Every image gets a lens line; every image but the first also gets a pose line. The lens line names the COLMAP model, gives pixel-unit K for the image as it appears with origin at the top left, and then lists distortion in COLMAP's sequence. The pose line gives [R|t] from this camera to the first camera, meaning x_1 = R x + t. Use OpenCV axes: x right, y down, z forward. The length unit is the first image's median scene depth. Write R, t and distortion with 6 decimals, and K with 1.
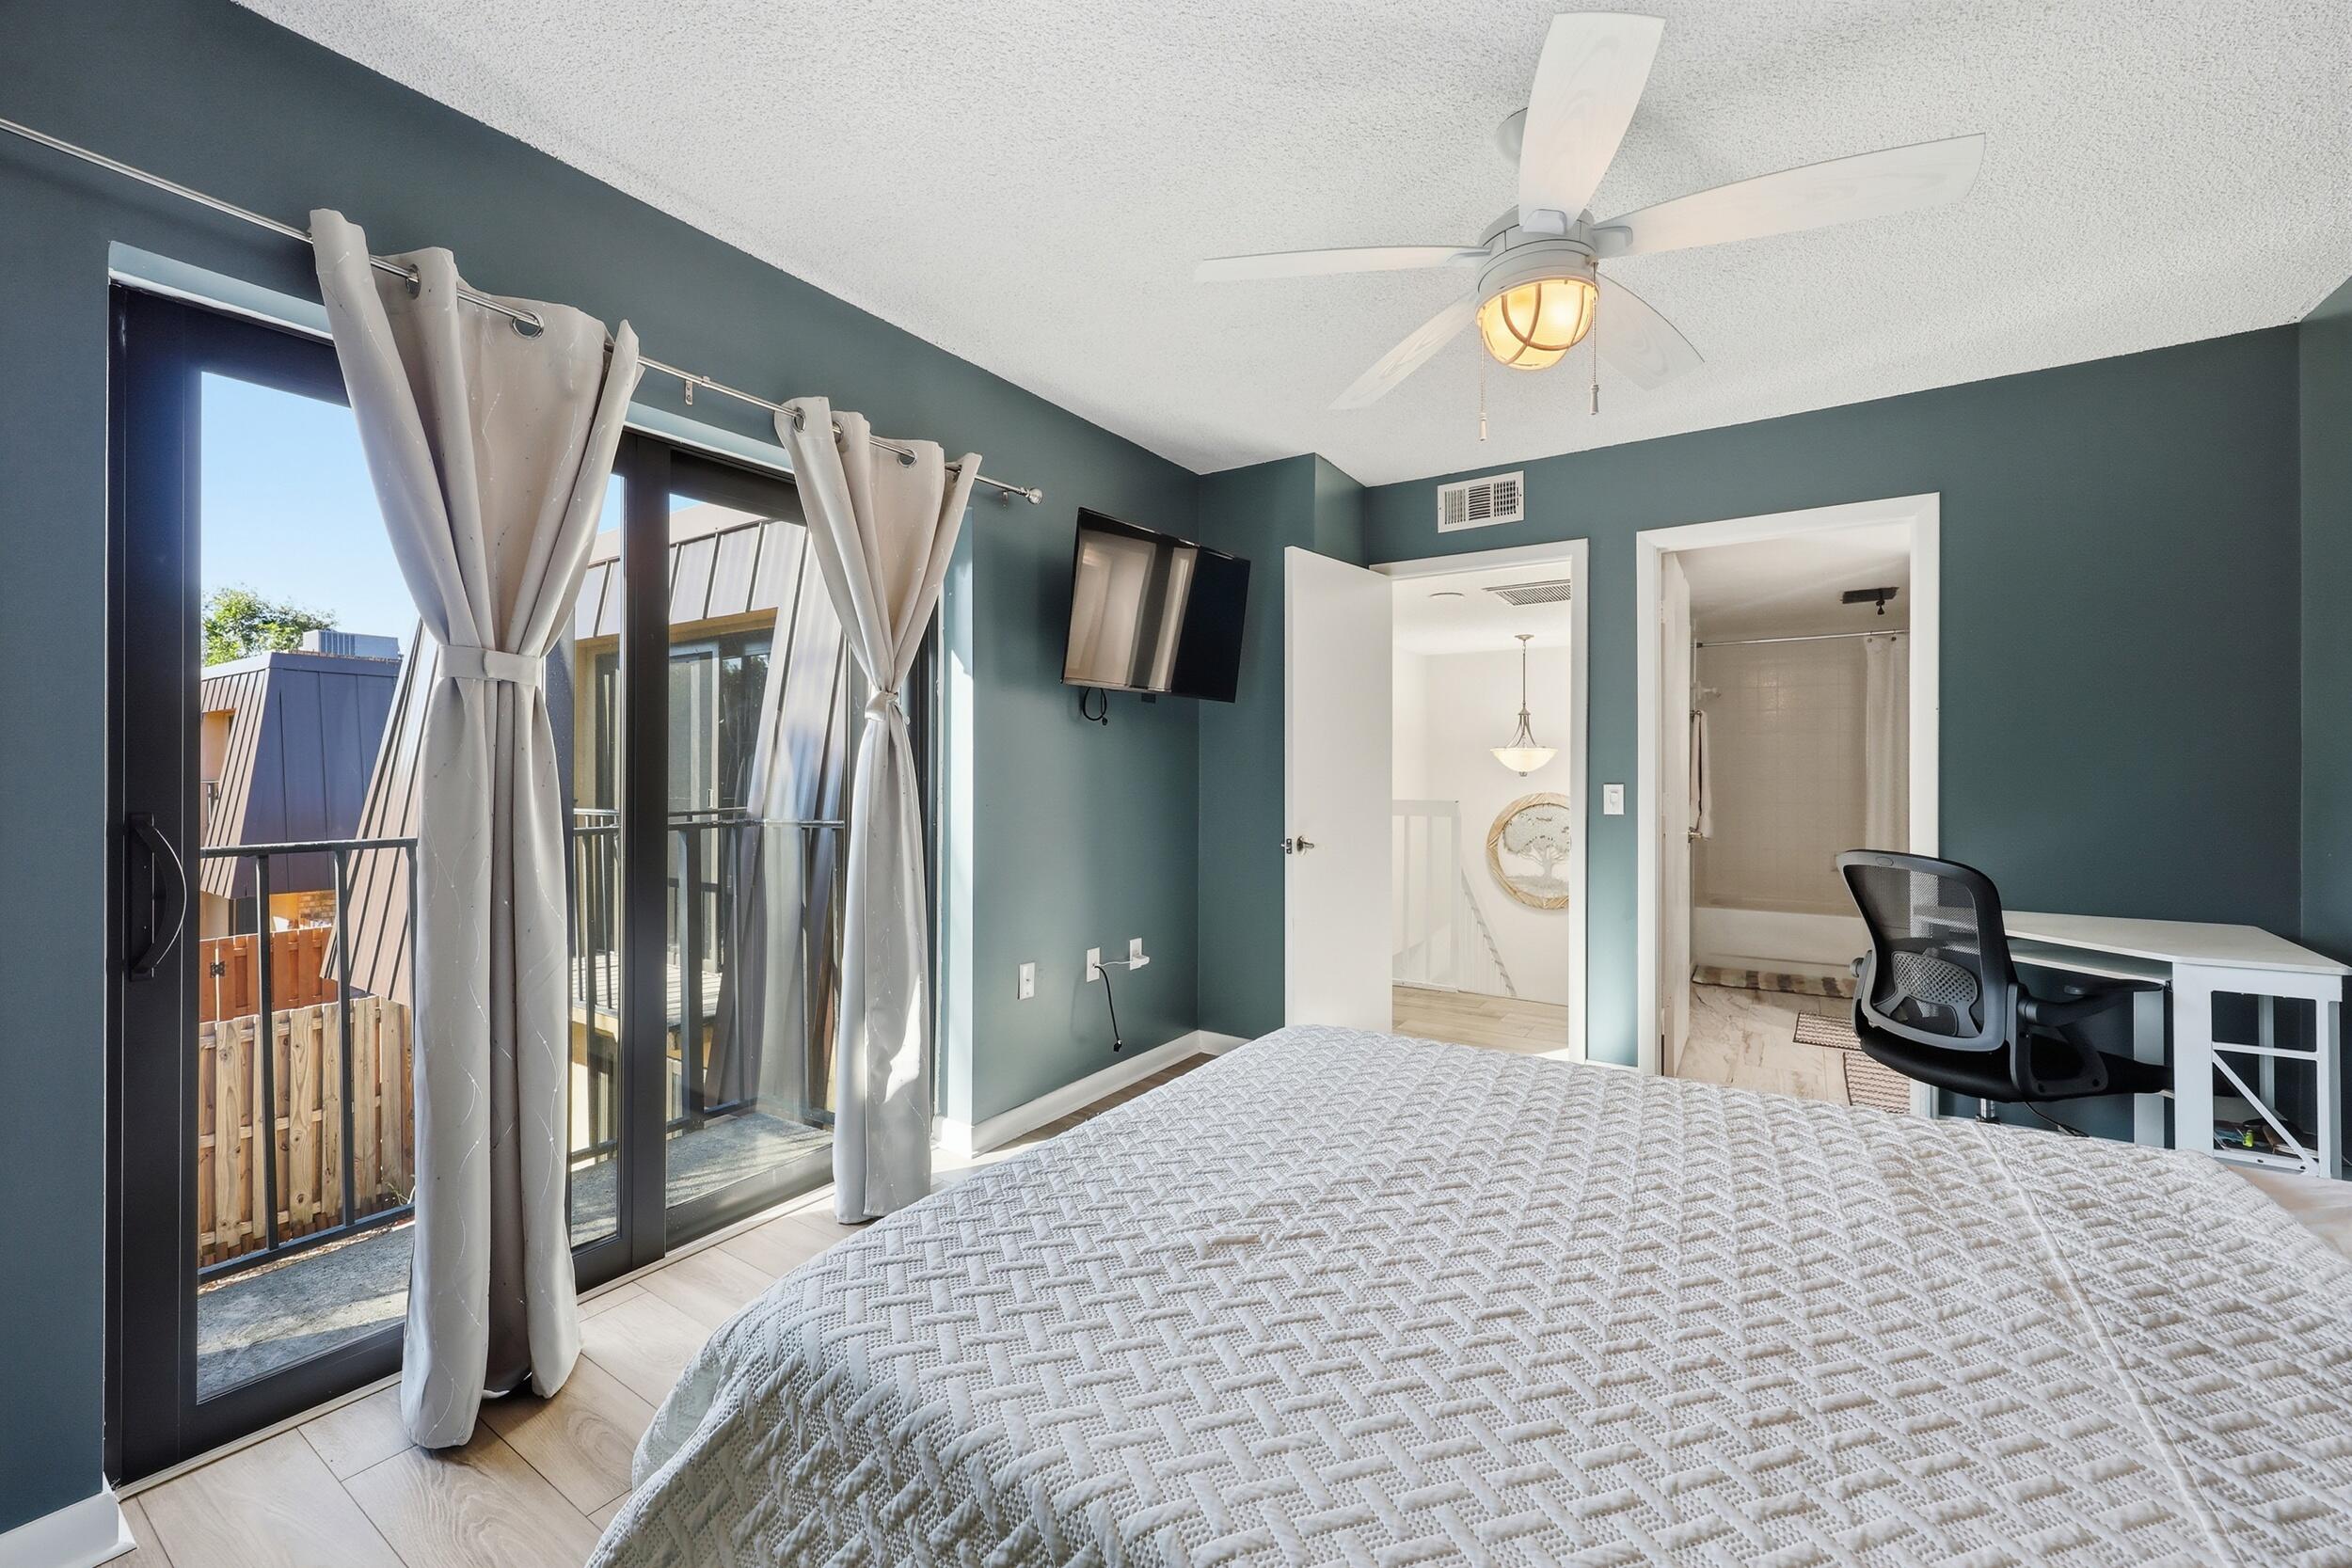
lens RADIAL K [[953.5, 0, 1174.7], [0, 953.5, 780.2], [0, 0, 1]] dist [-0.000298, 0.000088]
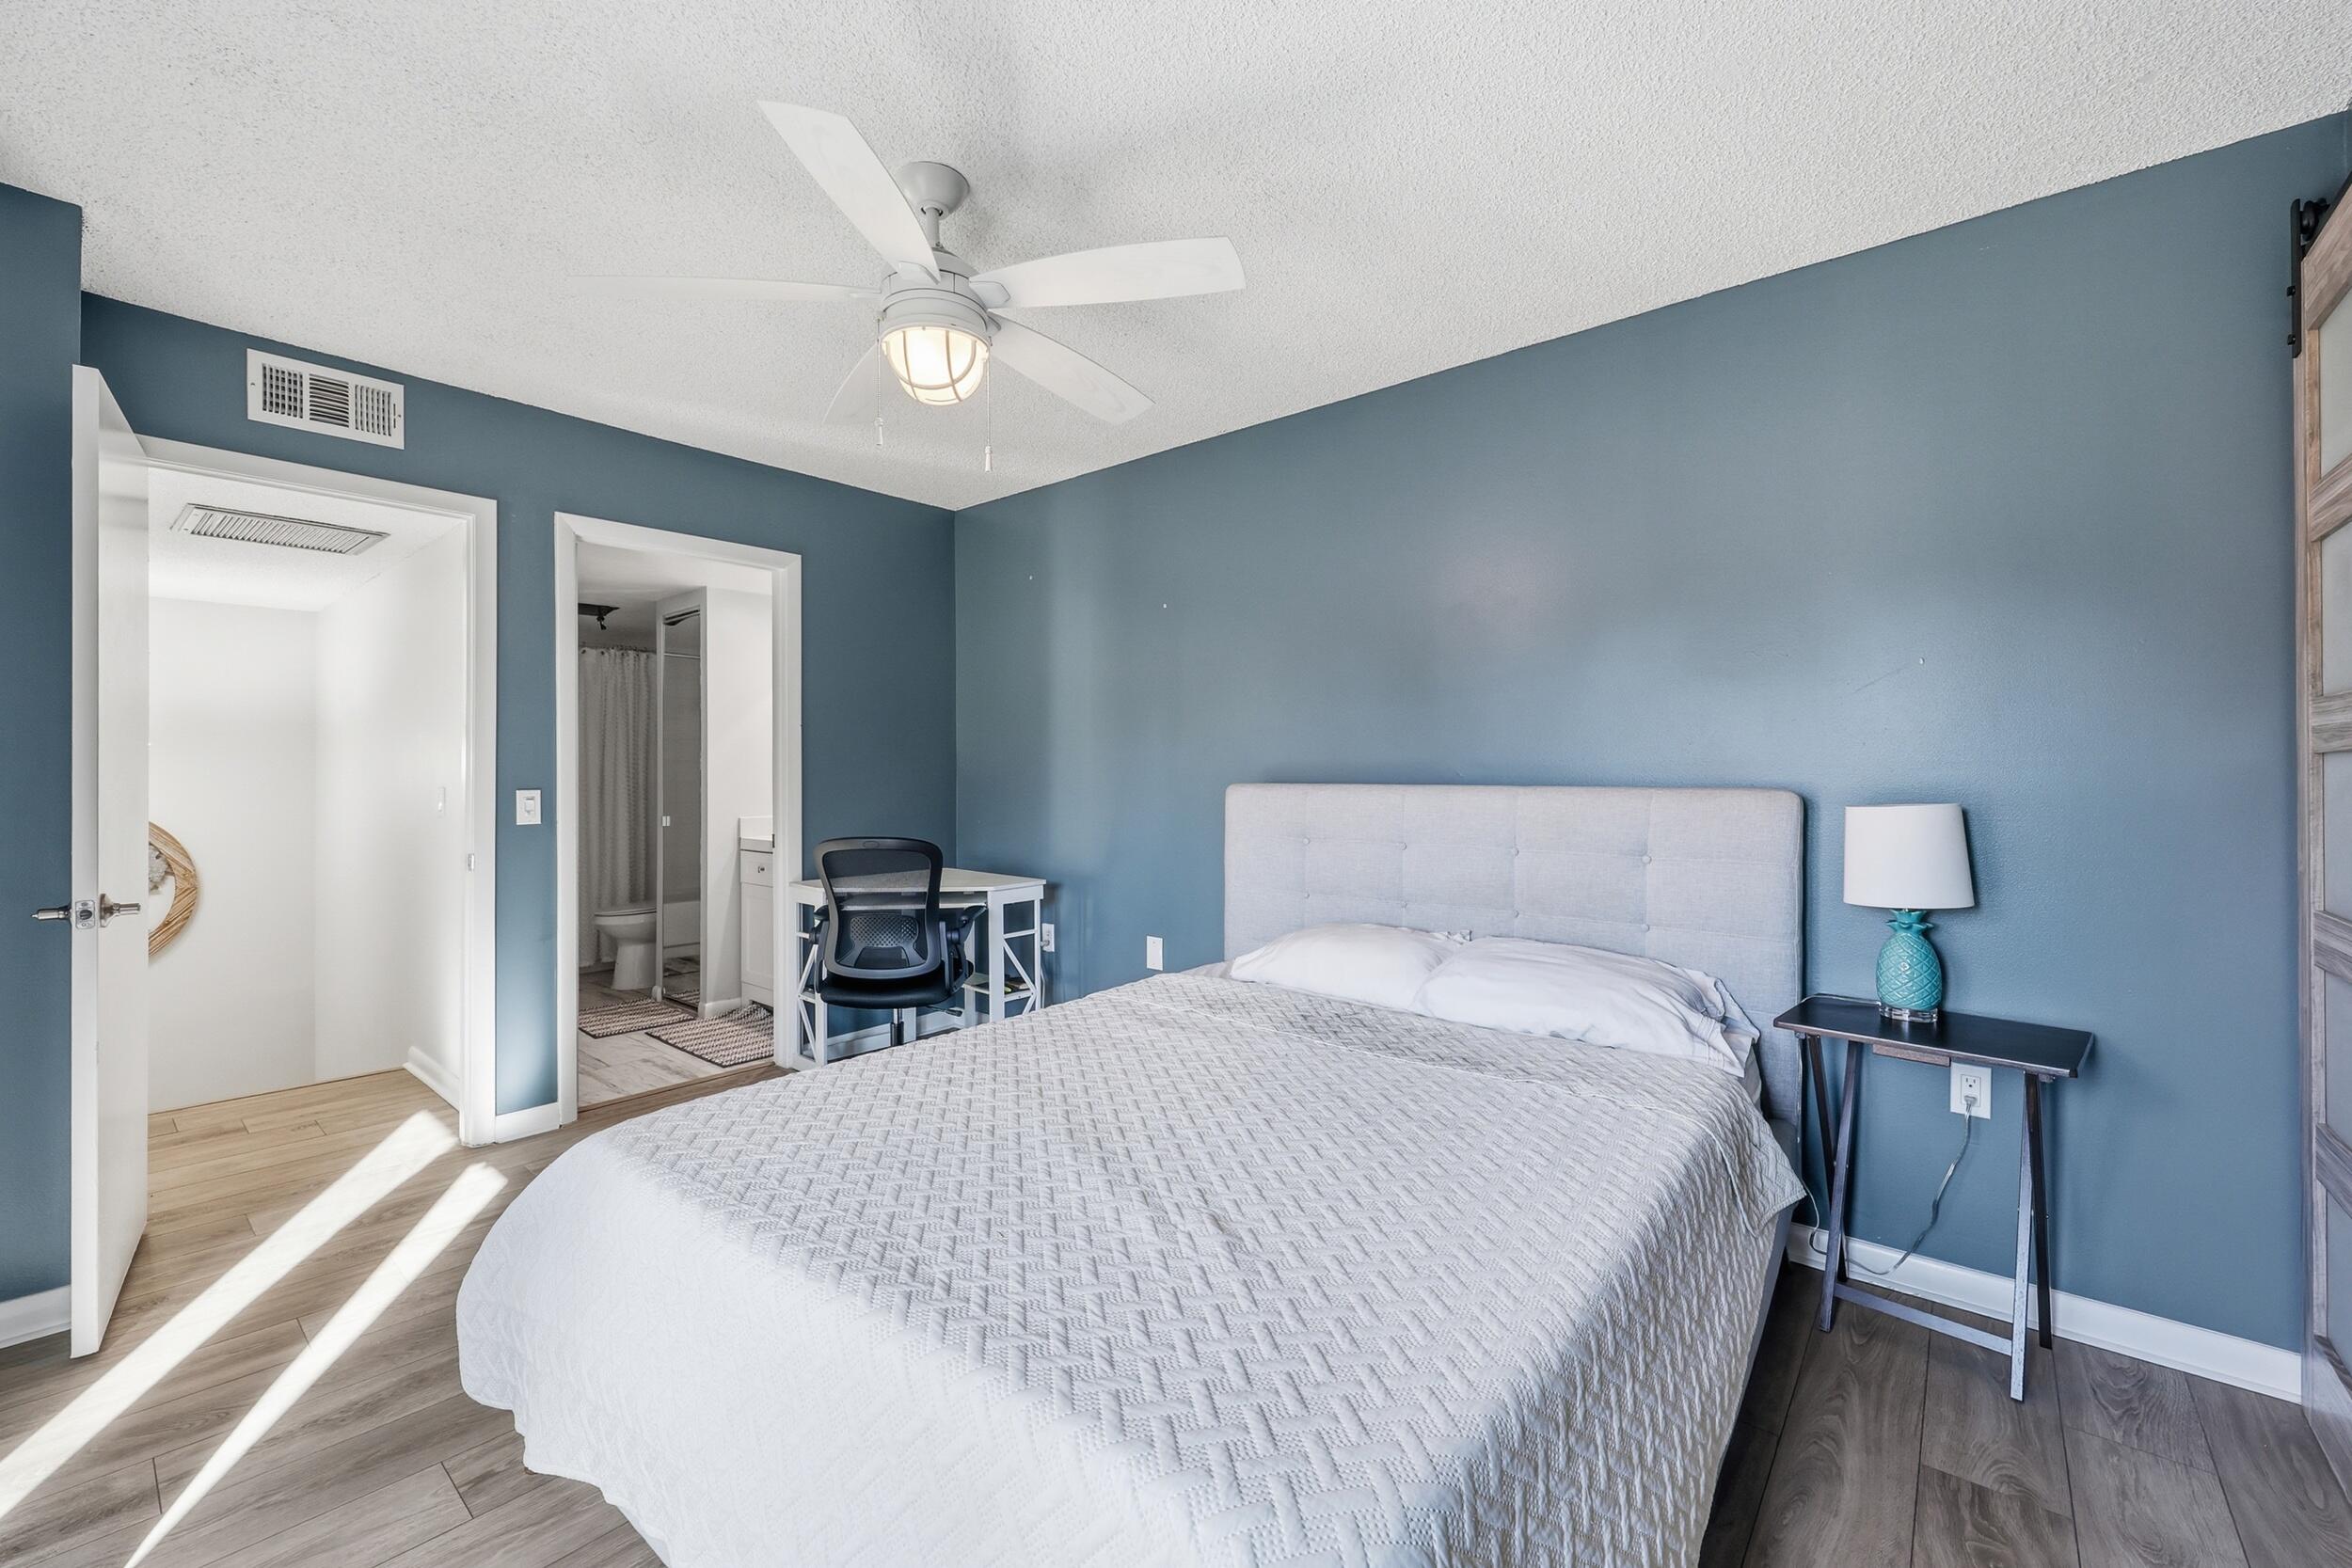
lens RADIAL K [[944.1, 0, 1171.0], [0, 944.1, 769.2], [0, 0, 1]] dist [-0.000361, 0.000056]
pose [[0.115560, 0.002142, 0.993298, -0.335585], [0.008480, 0.999959, -0.003143, -0.006910], [-0.993264, 0.008786, 0.115537, 0.313094]]
